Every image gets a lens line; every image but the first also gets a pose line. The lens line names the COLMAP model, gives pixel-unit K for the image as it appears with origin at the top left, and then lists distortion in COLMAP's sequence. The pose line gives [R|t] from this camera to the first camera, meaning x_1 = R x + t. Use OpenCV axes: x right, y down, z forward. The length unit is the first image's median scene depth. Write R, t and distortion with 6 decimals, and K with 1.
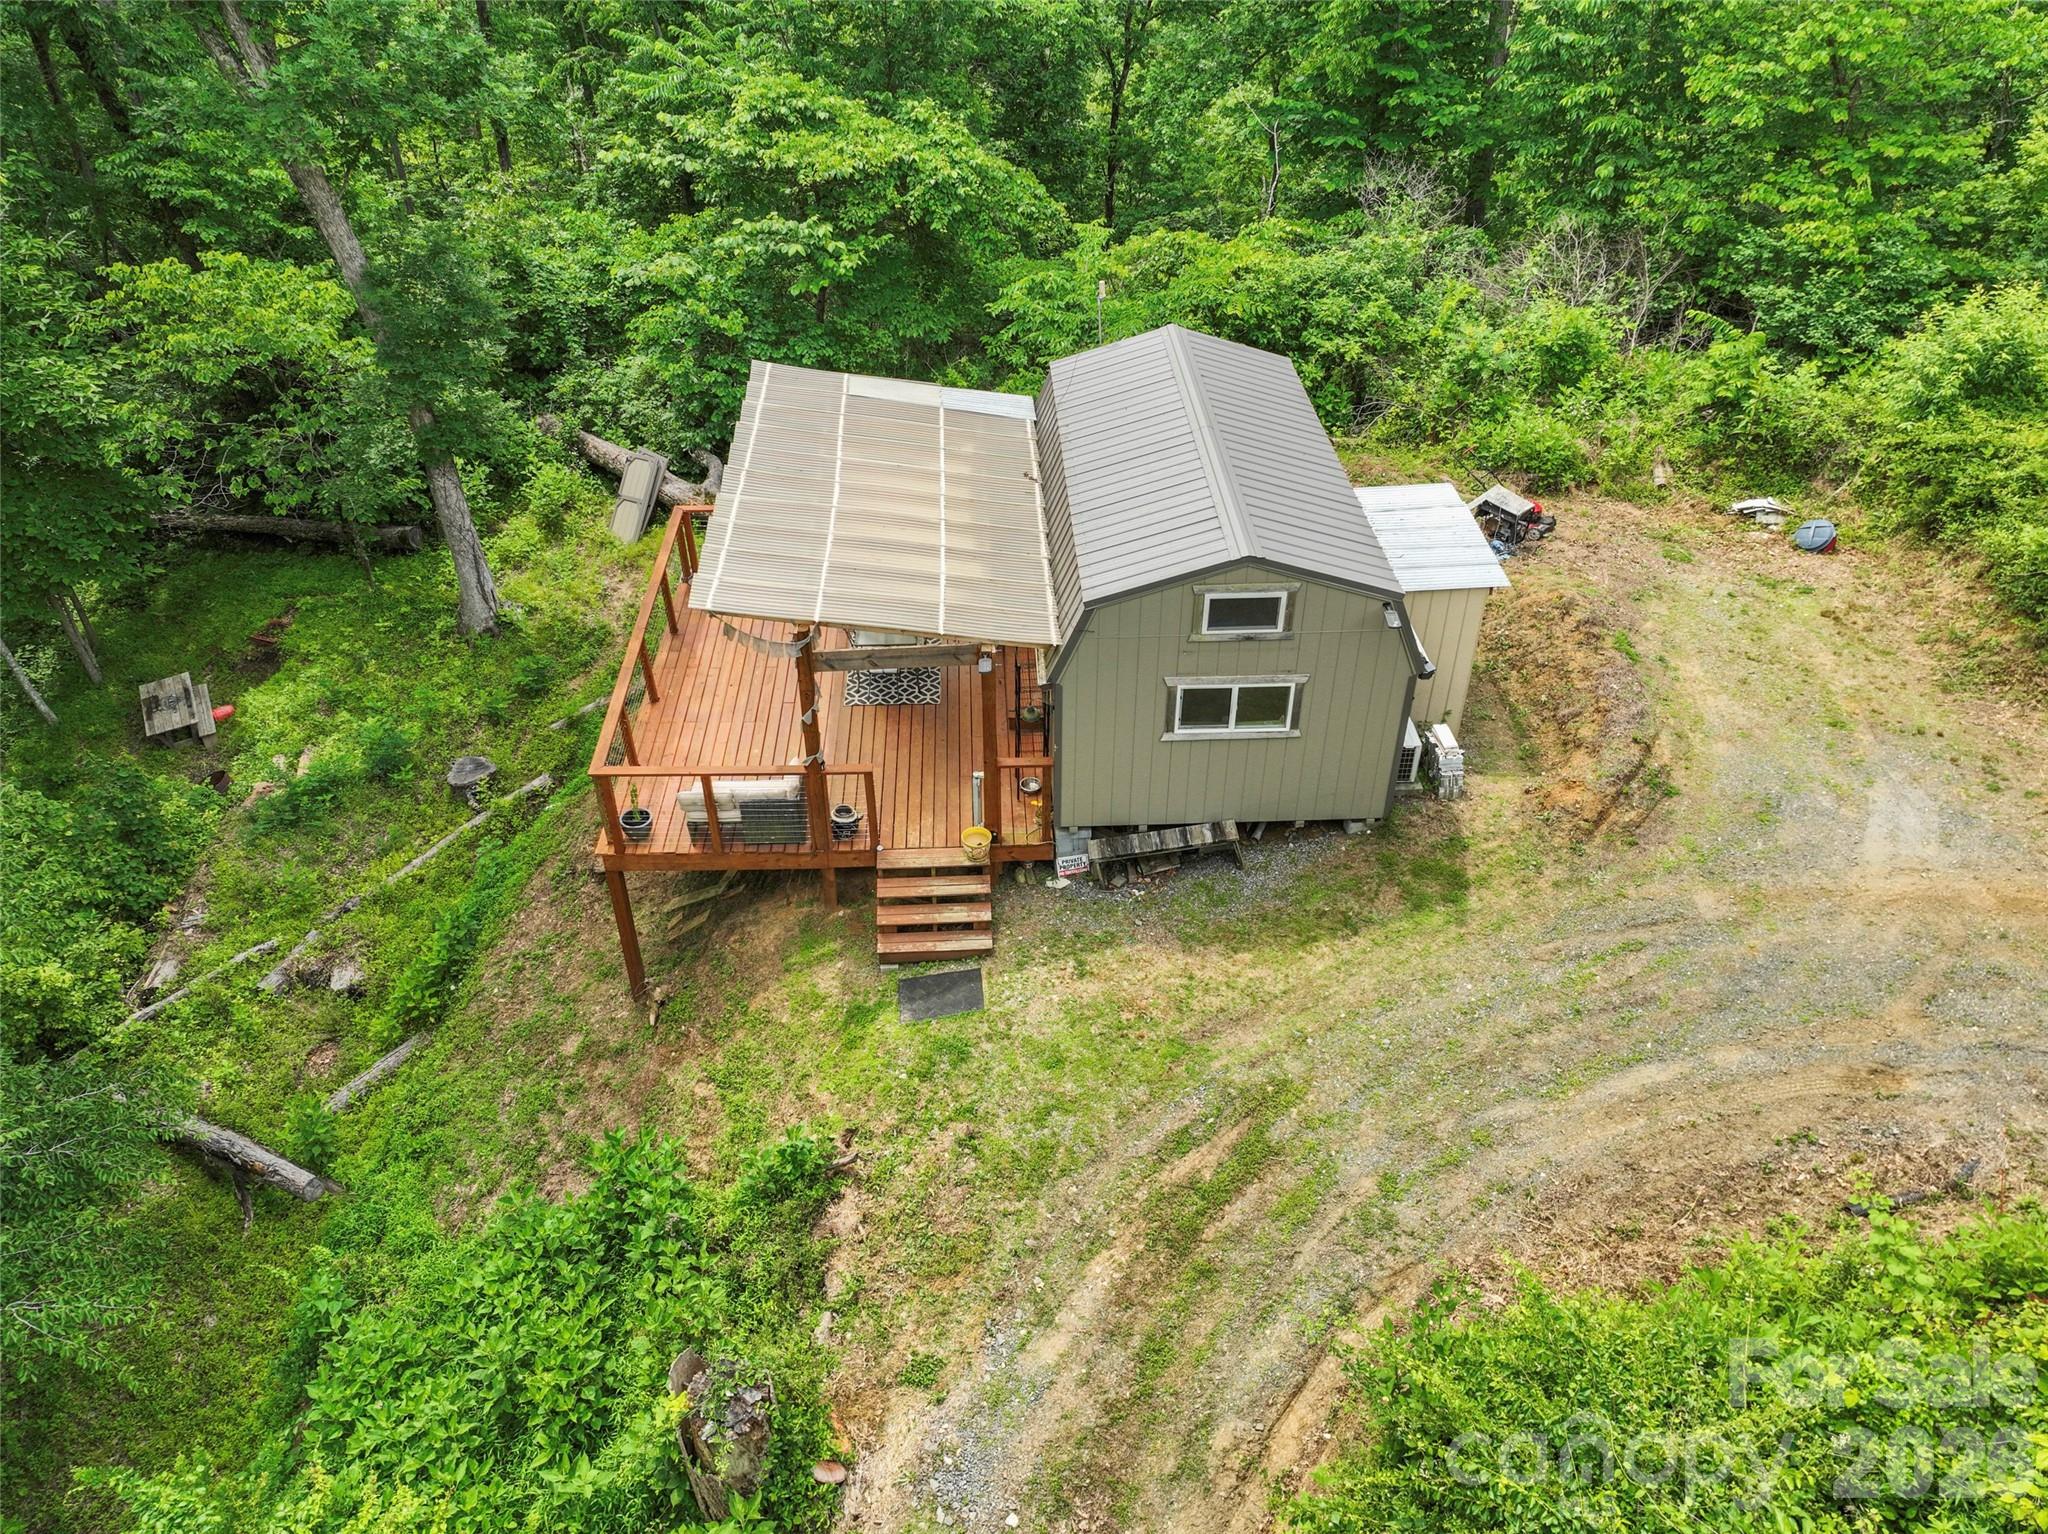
lens RADIAL K [[1440.4, 0, 1019.6], [0, 1440.4, 762.7], [0, 0, 1]] dist [0.003710, -0.006572]
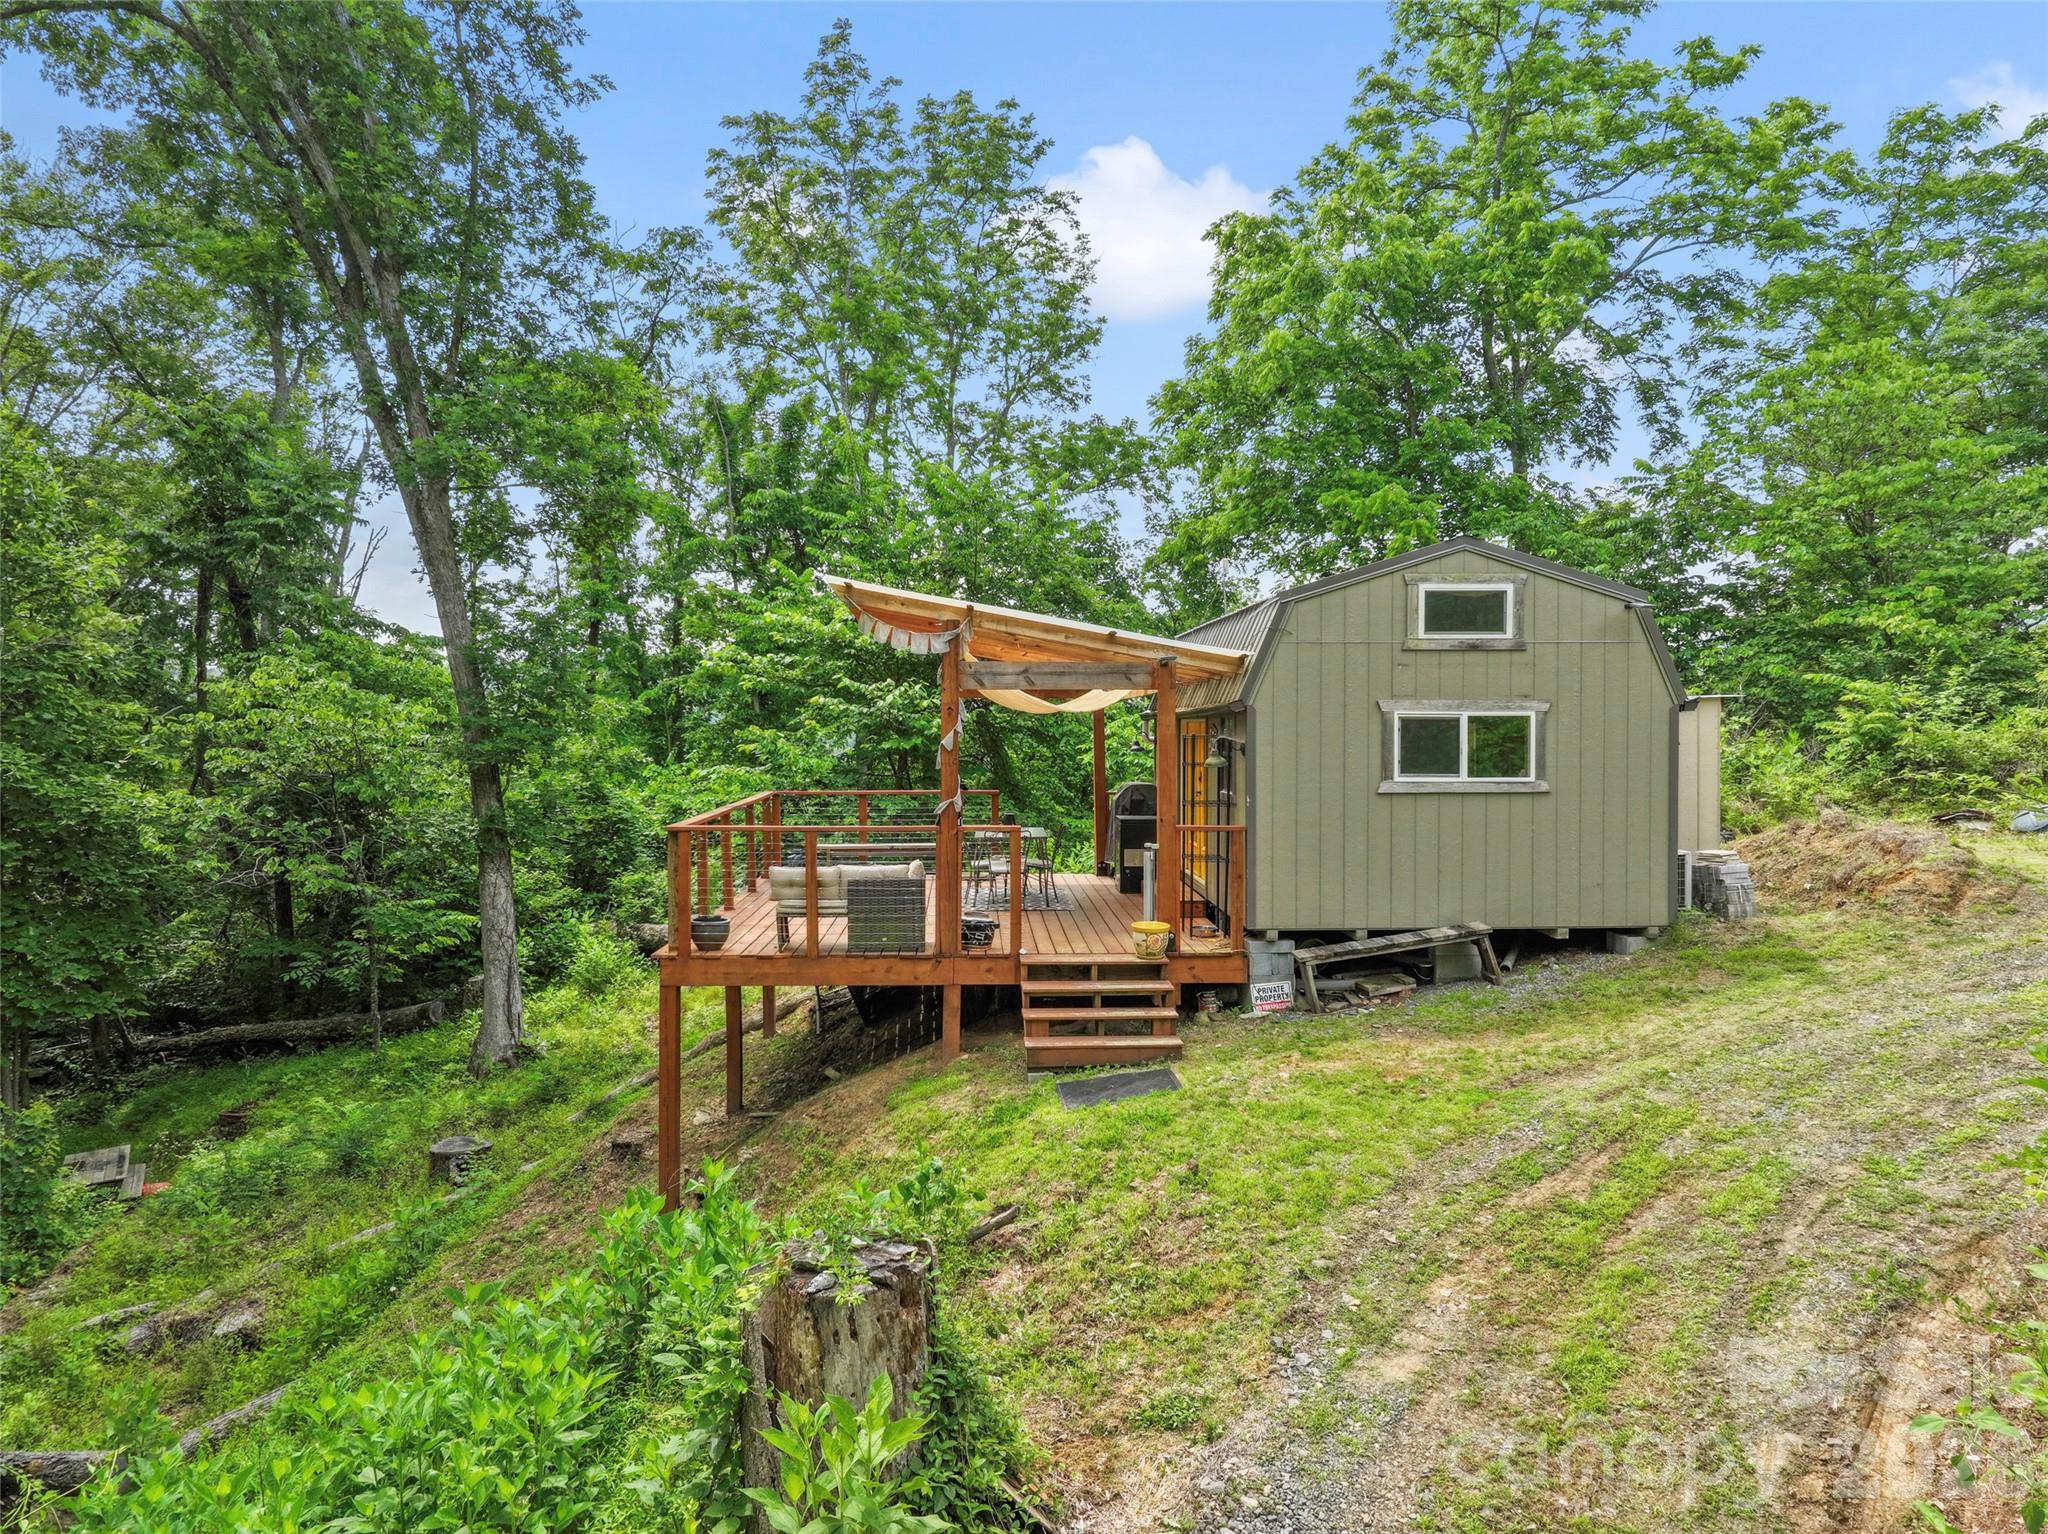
lens RADIAL K [[1440.4, 0, 1027.8], [0, 1440.4, 768.1], [0, 0, 1]] dist [0.003710, -0.006572]
pose [[0.999995, -0.000597, 0.002975, -0.101992], [0.002203, 0.816870, -0.576817, 0.444659], [-0.002086, 0.576821, 0.816868, 0.337590]]
